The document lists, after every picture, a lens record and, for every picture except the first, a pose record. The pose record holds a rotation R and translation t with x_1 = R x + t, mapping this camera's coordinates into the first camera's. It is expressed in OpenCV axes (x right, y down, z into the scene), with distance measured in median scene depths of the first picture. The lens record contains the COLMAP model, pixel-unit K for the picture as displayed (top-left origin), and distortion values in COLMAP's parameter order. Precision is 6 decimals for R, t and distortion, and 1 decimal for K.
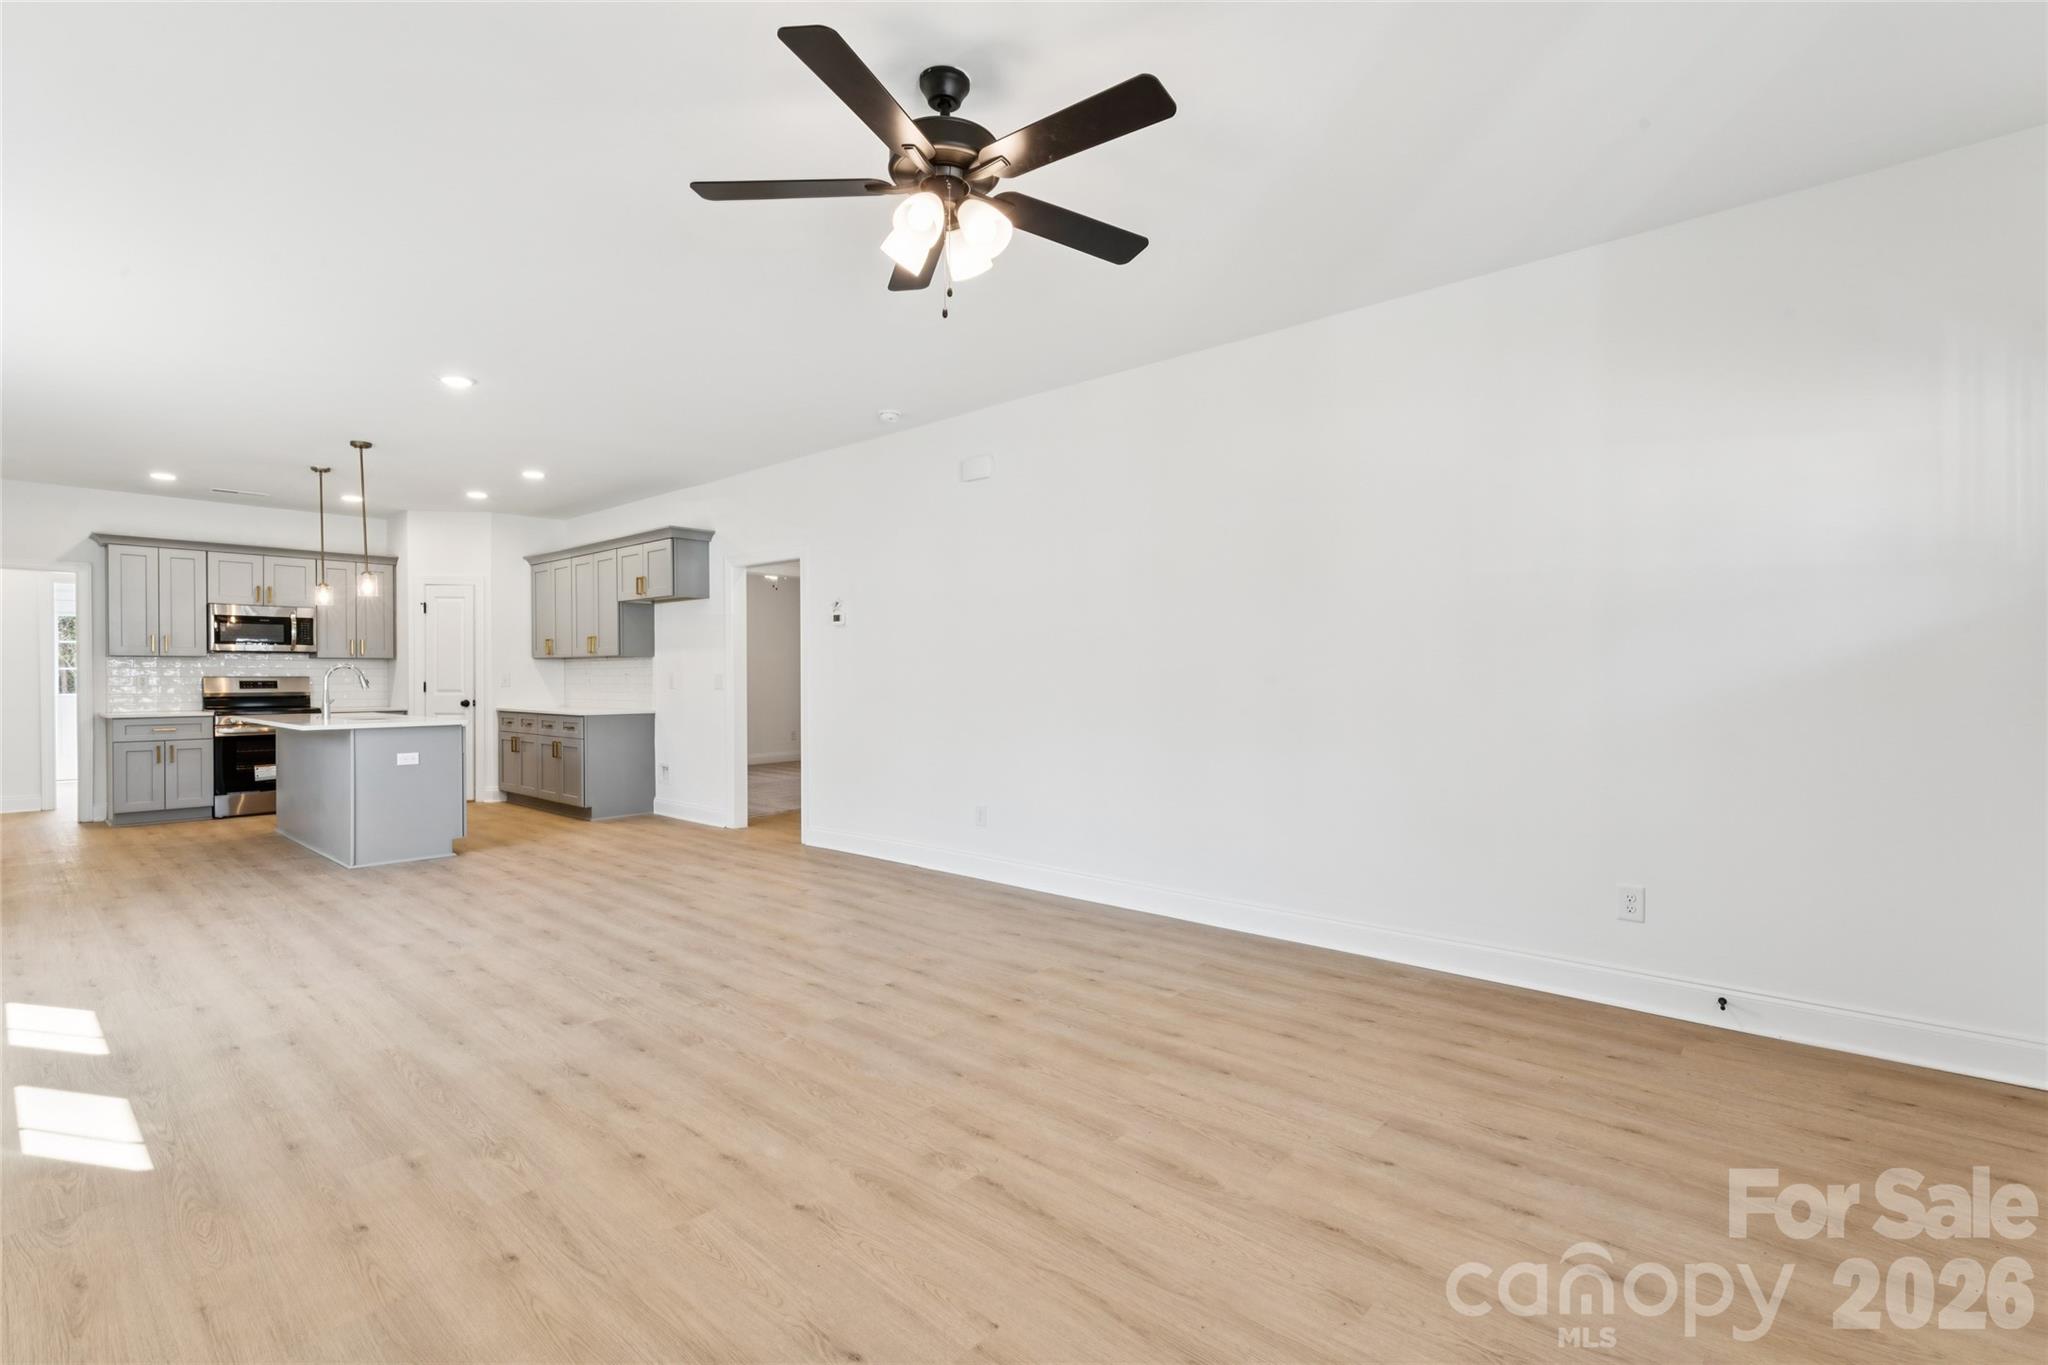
lens RADIAL K [[931.0, 0, 1024.0], [0, 931.0, 682.5], [0, 0, 1]] dist [-0.000718, 0.000304]
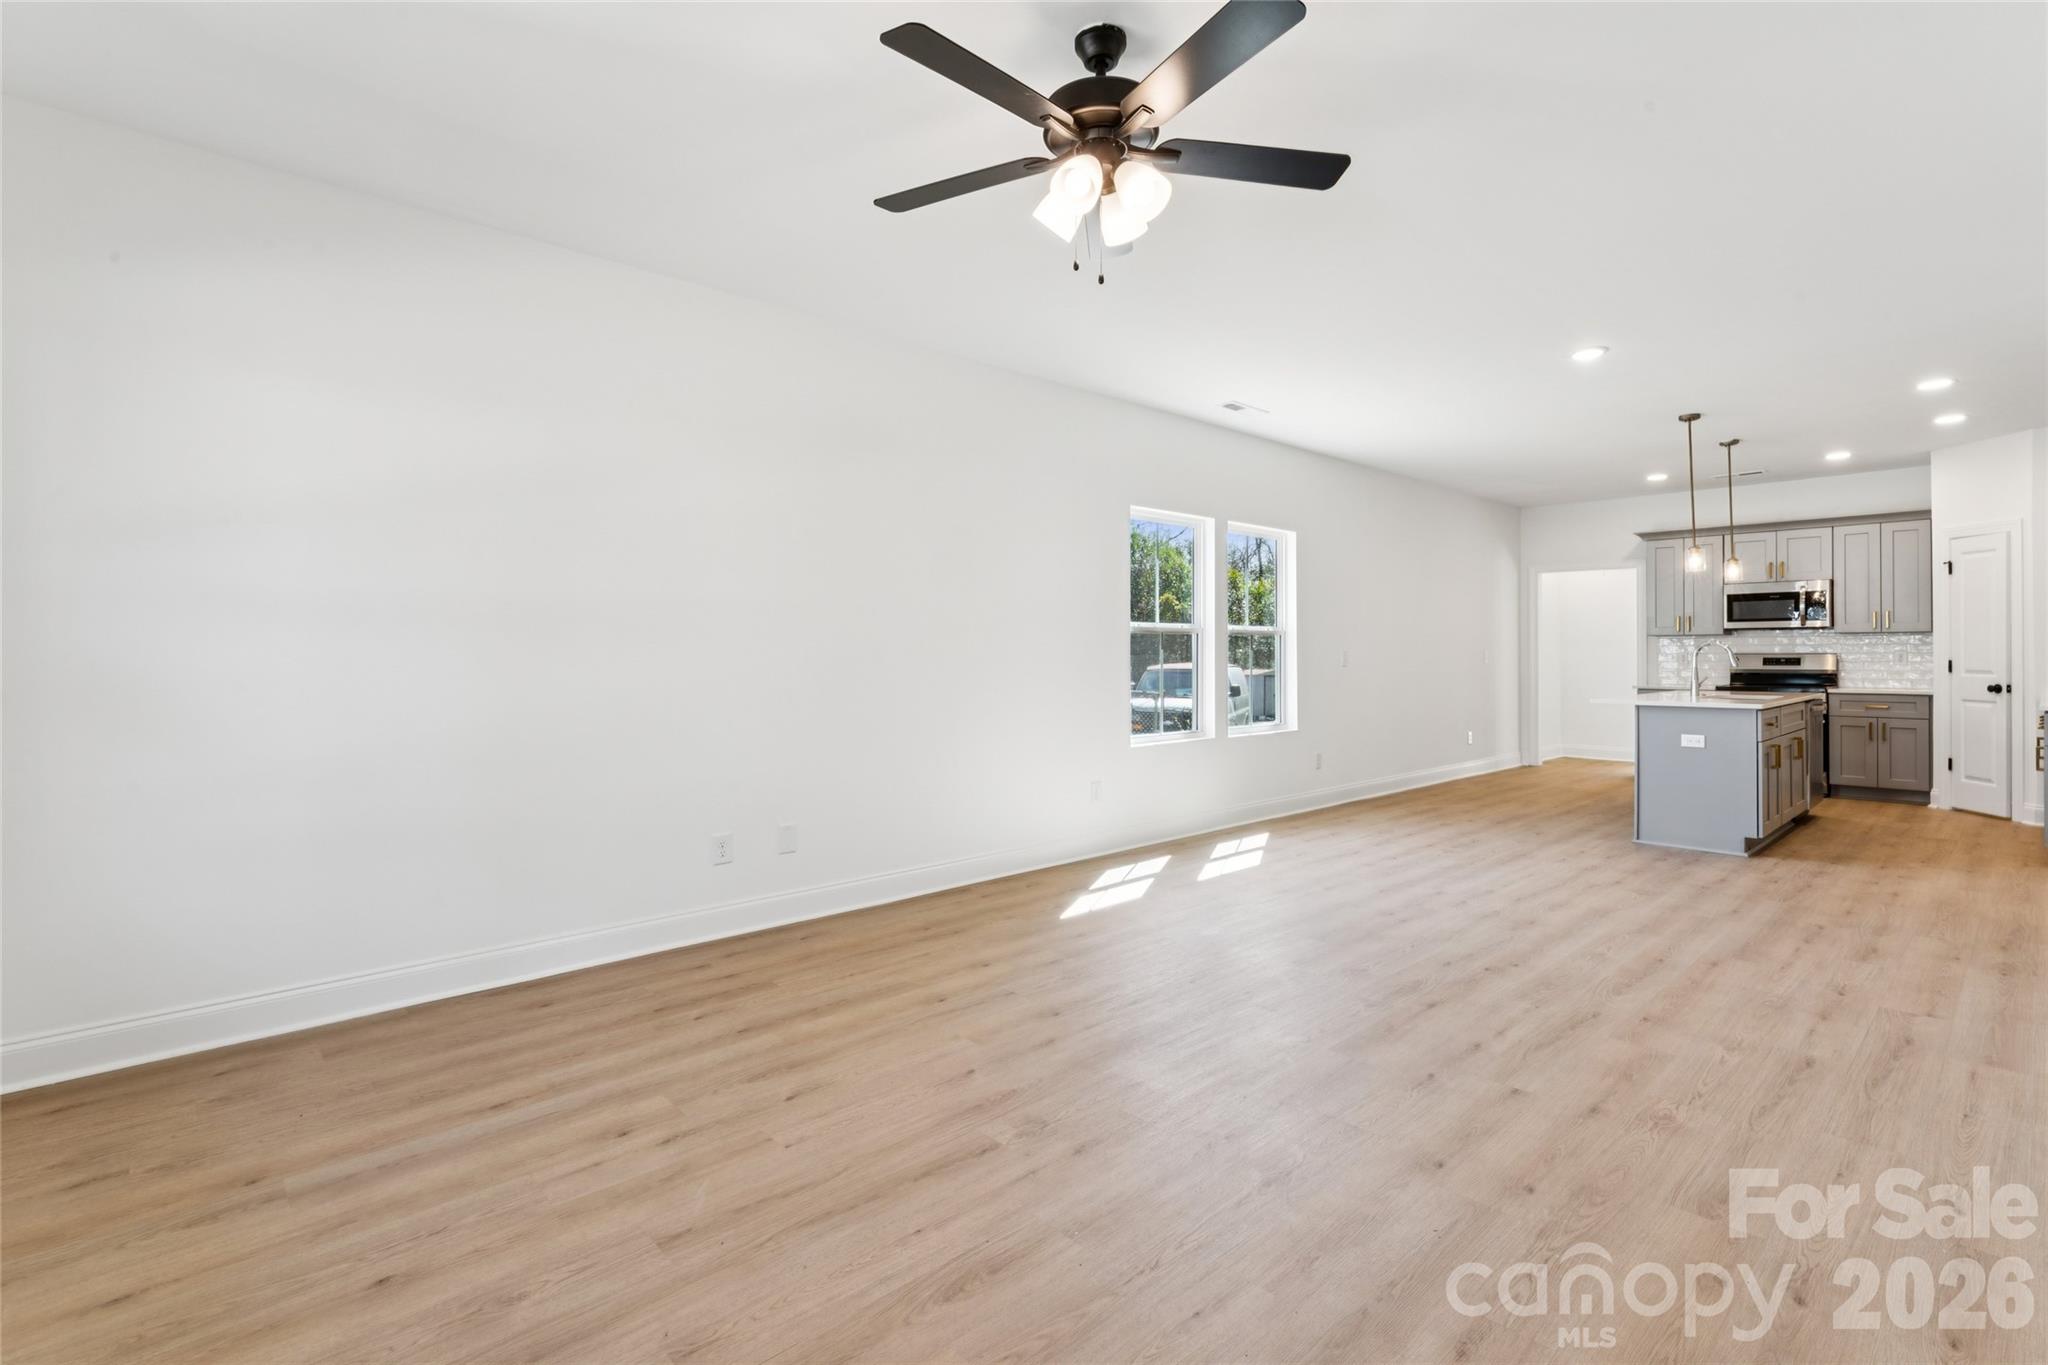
lens RADIAL K [[951.3, 0, 1024.7], [0, 951.3, 652.8], [0, 0, 1]] dist [0.000323, -0.000641]
pose [[-0.093522, -0.000207, -0.995617, 0.335852], [-0.005125, 0.999987, 0.000273, -0.004021], [0.995604, 0.005128, -0.093522, 0.380626]]
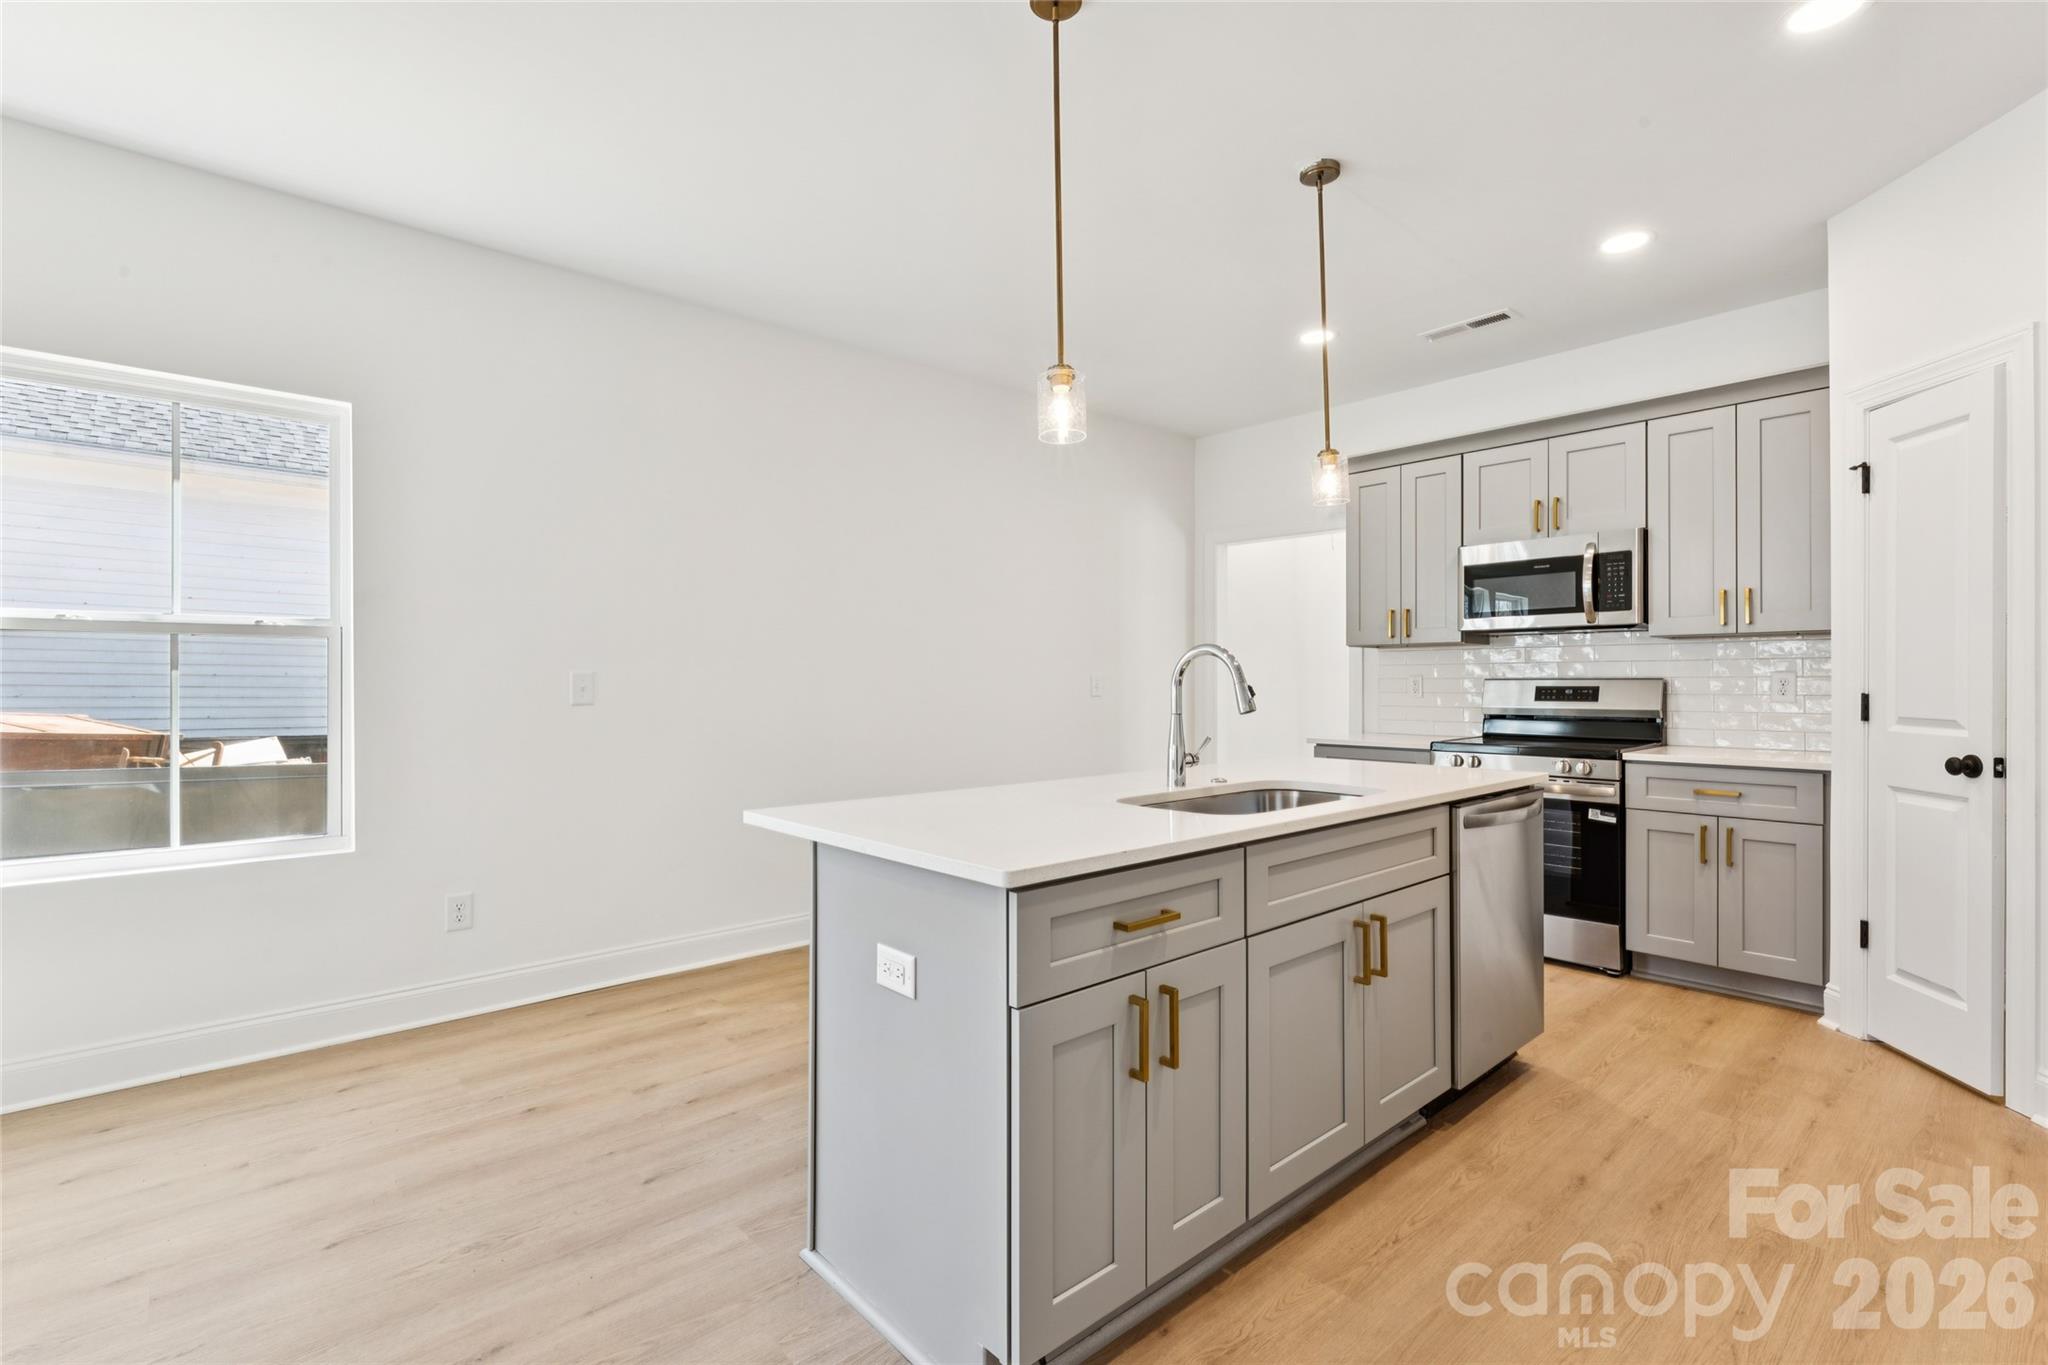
lens RADIAL K [[931.0, 0, 1024.0], [0, 931.0, 682.5], [0, 0, 1]] dist [-0.000718, 0.000304]
pose [[-0.117754, 0.004481, -0.993033, -0.355247], [-0.003630, 0.999981, 0.004943, -0.006866], [0.993036, 0.004187, -0.117736, 0.986881]]
